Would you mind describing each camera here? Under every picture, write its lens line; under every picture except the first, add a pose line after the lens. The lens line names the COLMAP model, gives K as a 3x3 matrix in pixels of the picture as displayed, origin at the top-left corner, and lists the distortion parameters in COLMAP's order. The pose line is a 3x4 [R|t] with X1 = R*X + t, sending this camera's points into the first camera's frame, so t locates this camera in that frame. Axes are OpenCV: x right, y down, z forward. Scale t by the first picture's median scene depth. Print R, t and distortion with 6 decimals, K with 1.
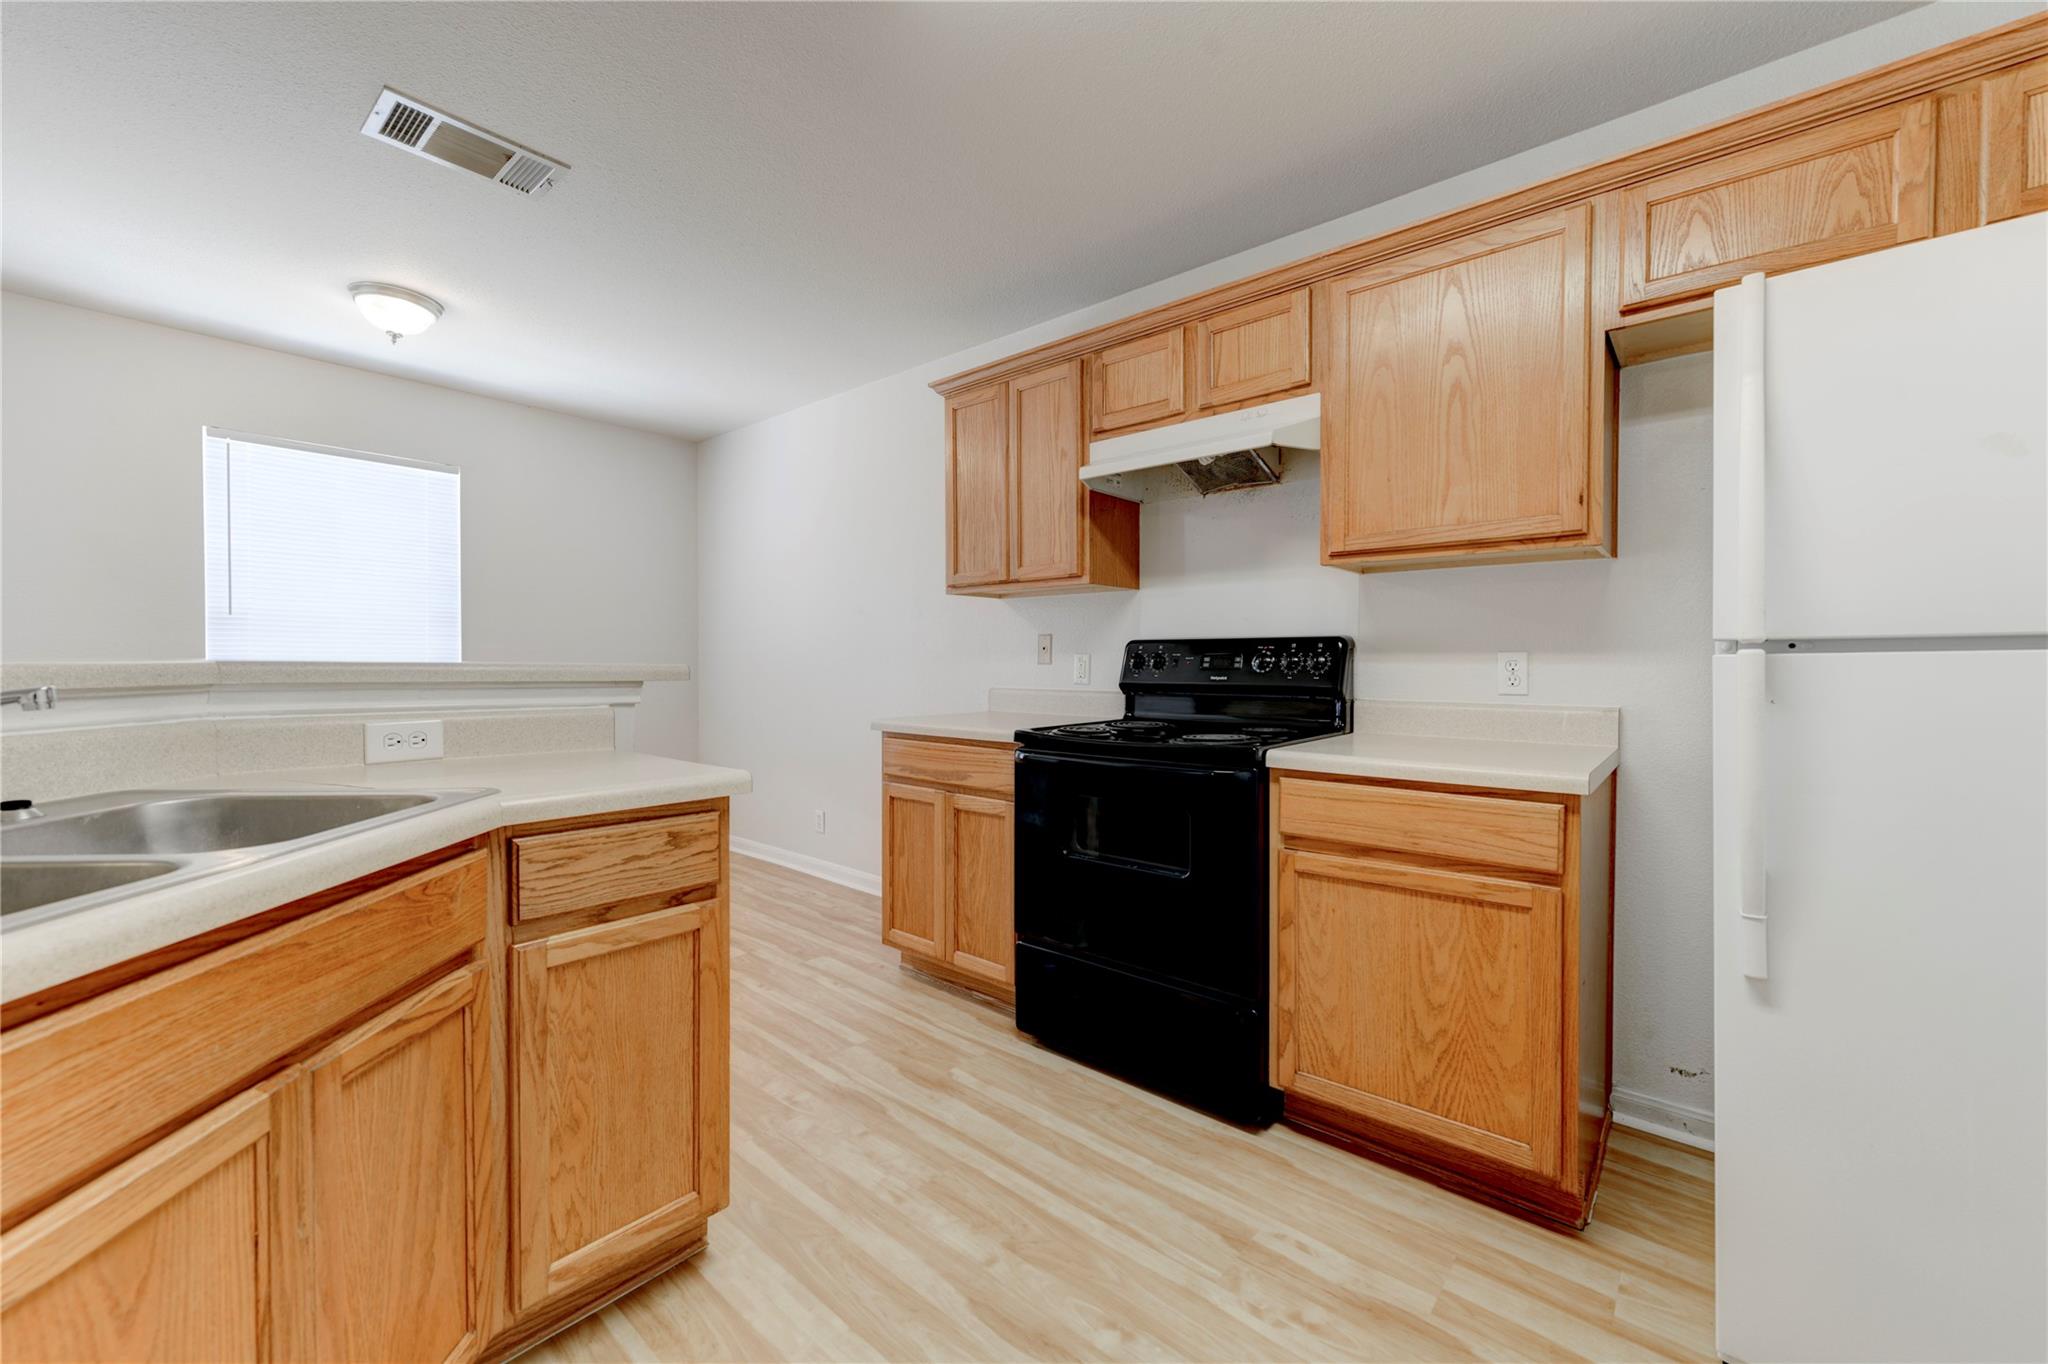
lens RADIAL K [[800.2, 0, 1031.9], [0, 800.2, 670.6], [0, 0, 1]] dist [0.004274, -0.001226]
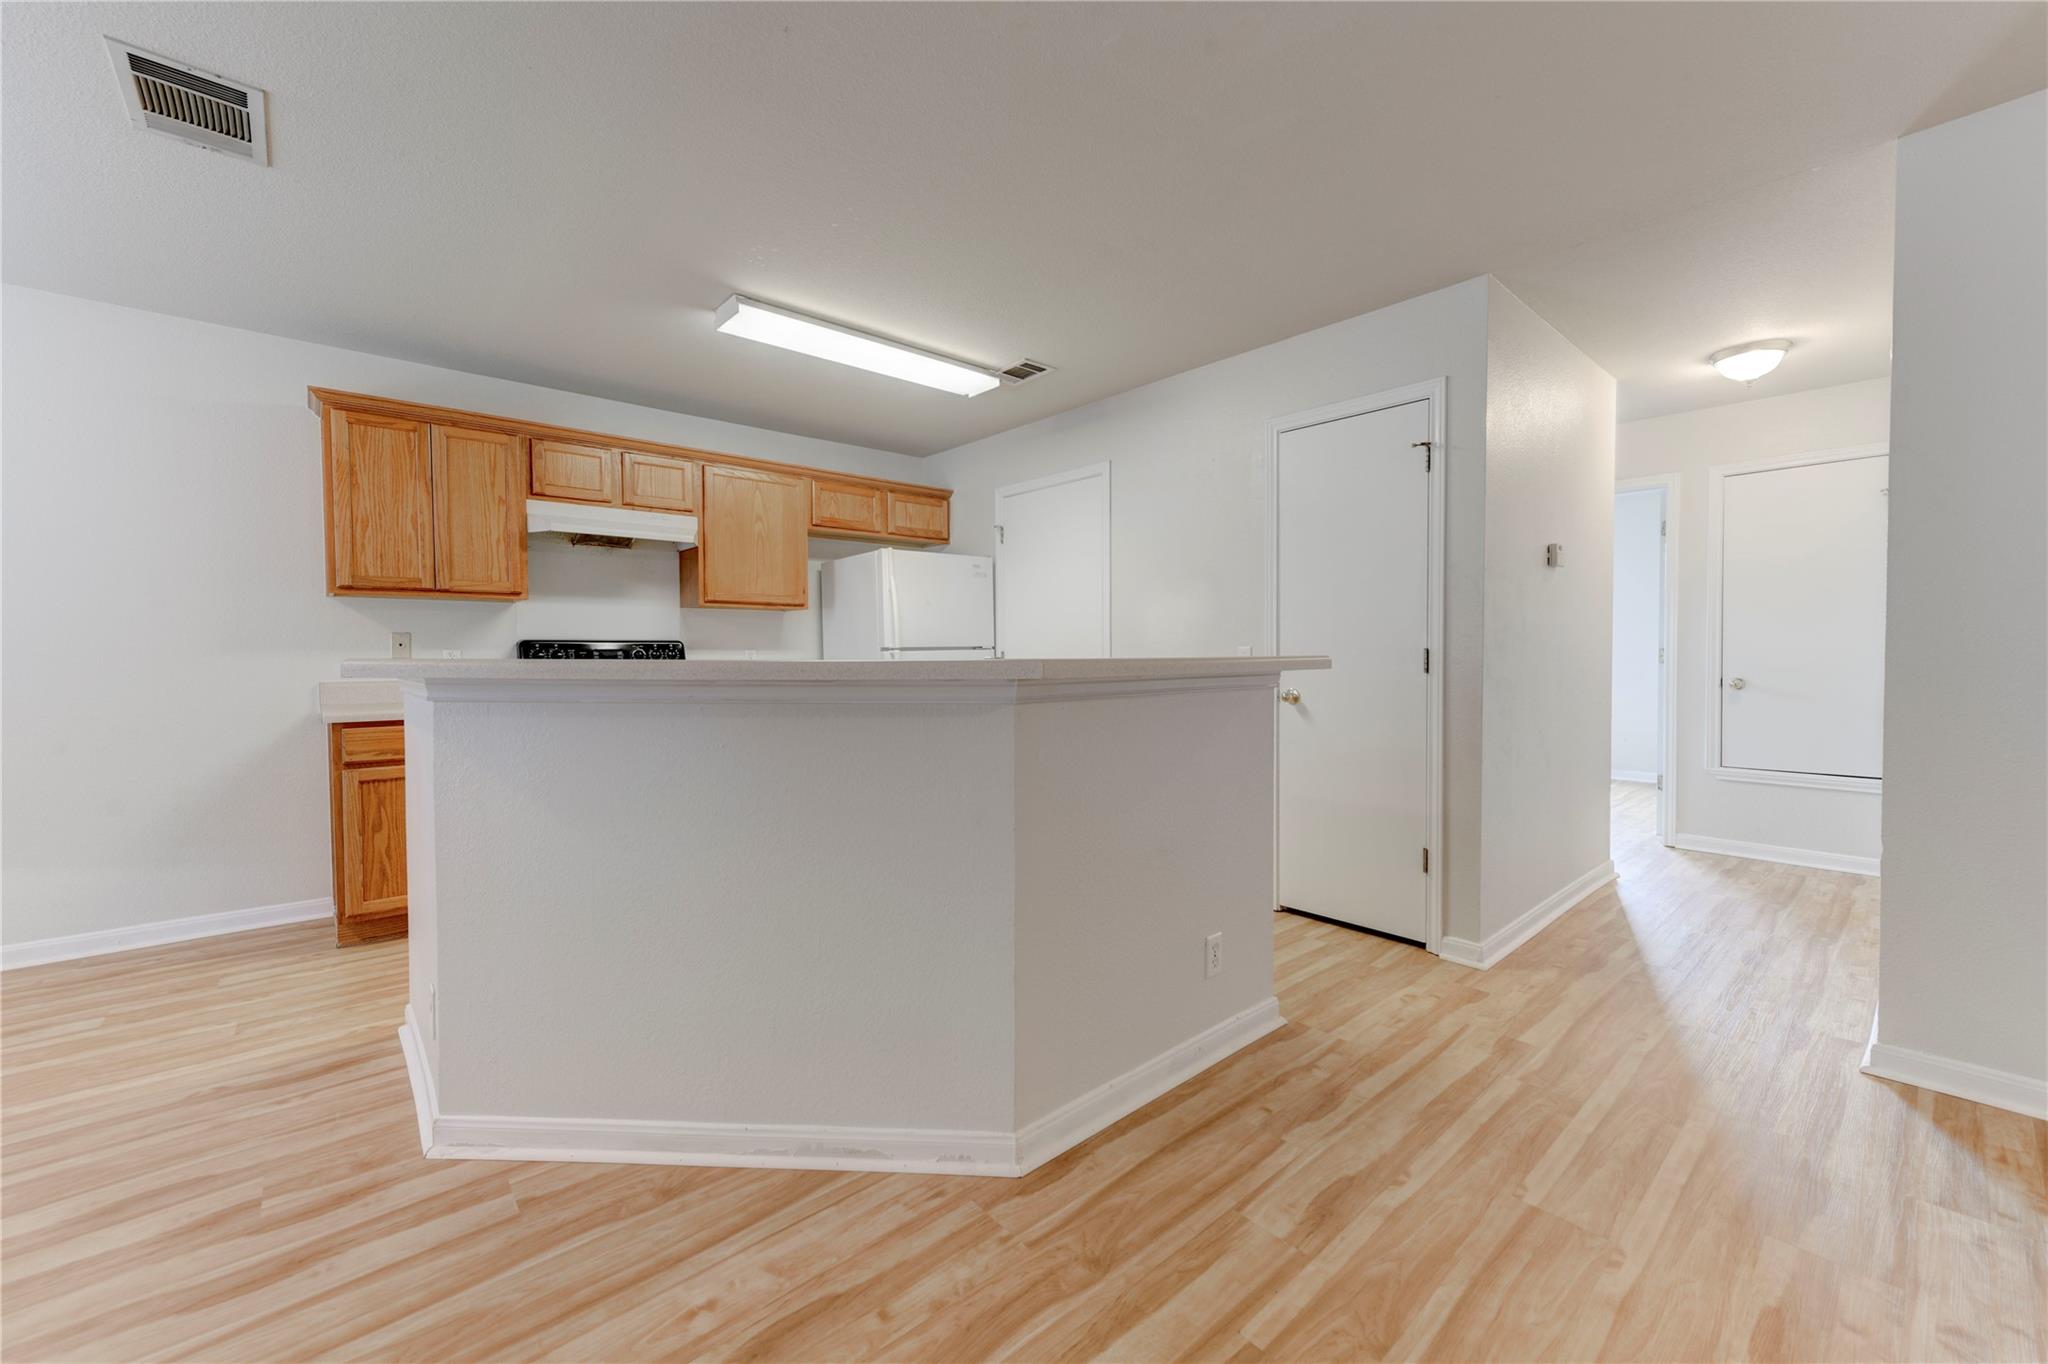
lens RADIAL K [[800.2, 0, 1021.0], [0, 800.2, 671.9], [0, 0, 1]] dist [0.004274, -0.001226]
pose [[0.144873, -0.026589, 0.989093, -1.341638], [0.016573, 0.999564, 0.024443, -0.003336], [-0.989312, 0.012851, 0.145250, -0.057693]]
